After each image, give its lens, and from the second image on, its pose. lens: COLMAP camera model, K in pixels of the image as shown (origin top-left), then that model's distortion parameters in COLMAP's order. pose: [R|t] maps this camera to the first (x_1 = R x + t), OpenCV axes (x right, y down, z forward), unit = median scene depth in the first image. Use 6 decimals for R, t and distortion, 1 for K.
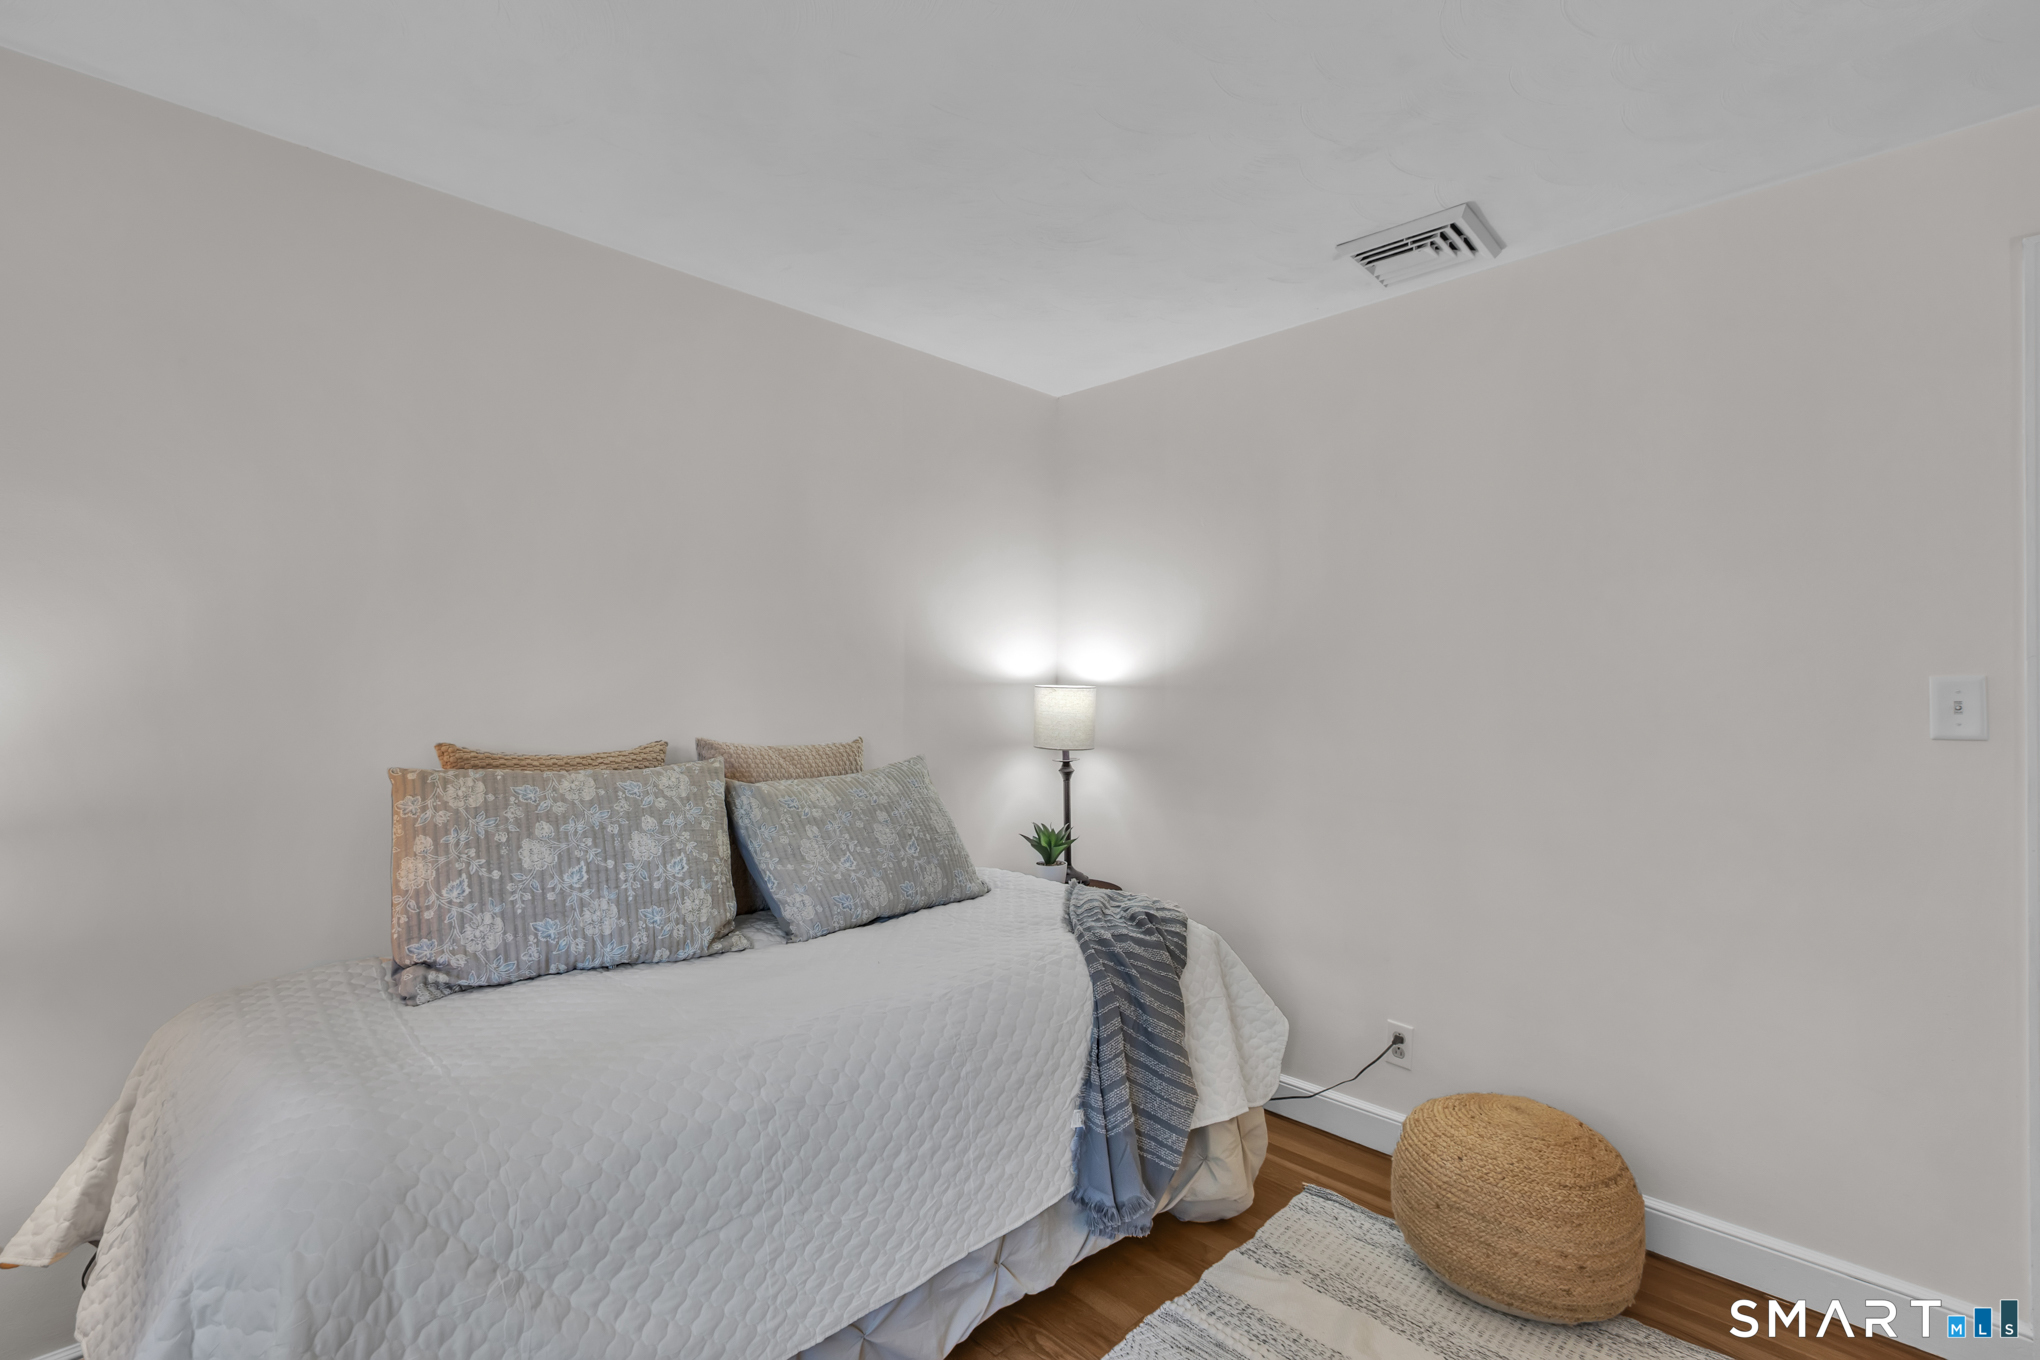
lens RADIAL K [[919.7, 0, 1021.0], [0, 919.7, 686.3], [0, 0, 1]] dist [0.001080, -0.000014]
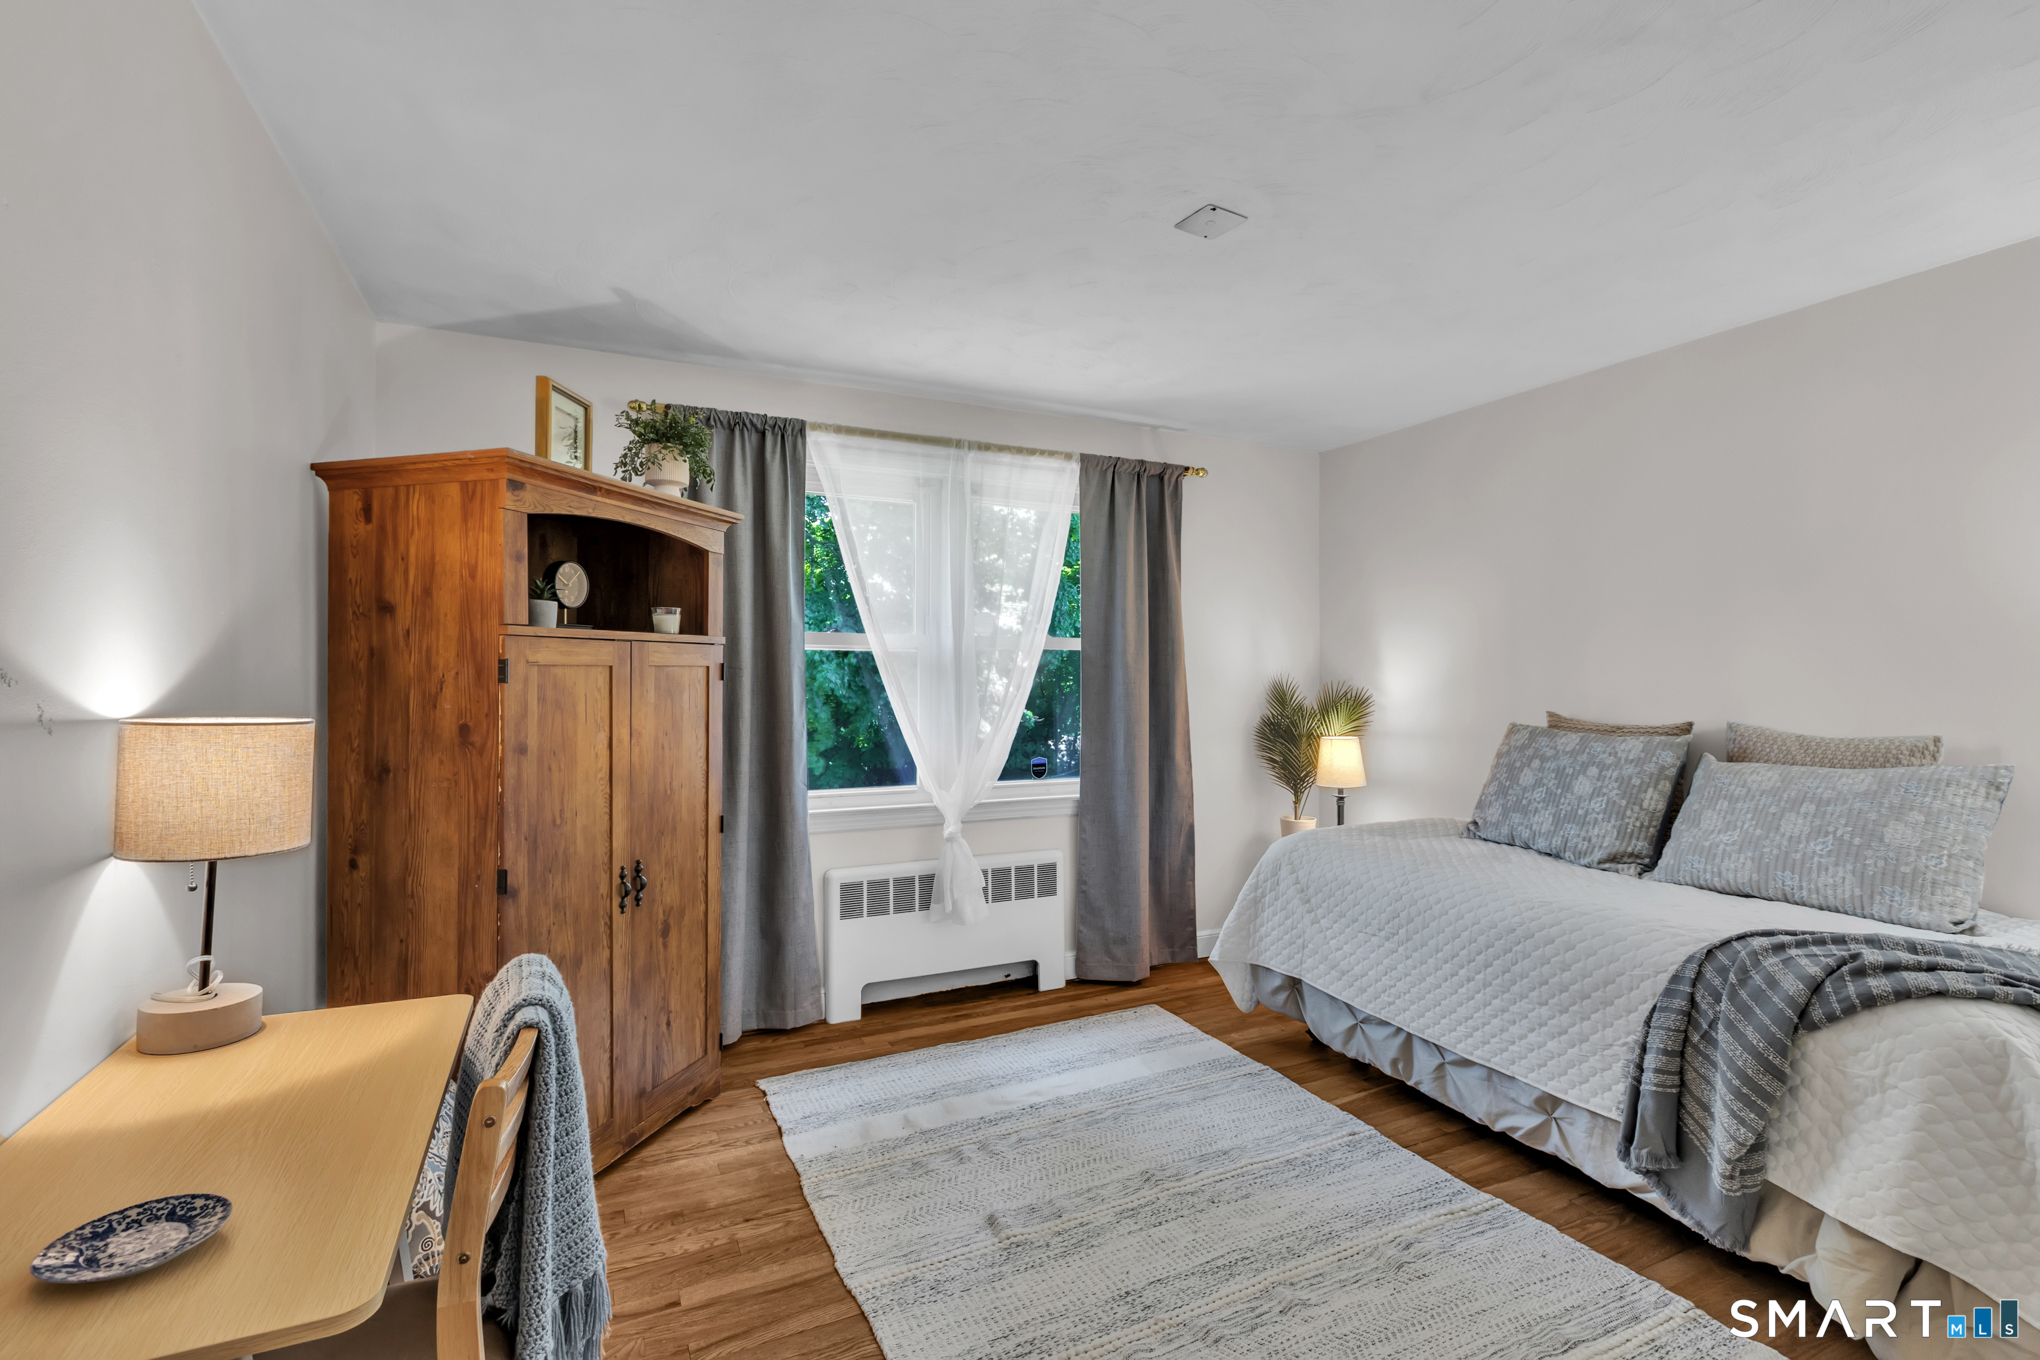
lens RADIAL K [[919.7, 0, 1020.7], [0, 919.7, 675.1], [0, 0, 1]] dist [0.001080, -0.000014]
pose [[-0.340732, -0.000757, -0.940160, 1.329688], [0.013007, 0.999900, -0.005519, -0.009664], [0.940071, -0.014109, -0.340688, 0.662723]]
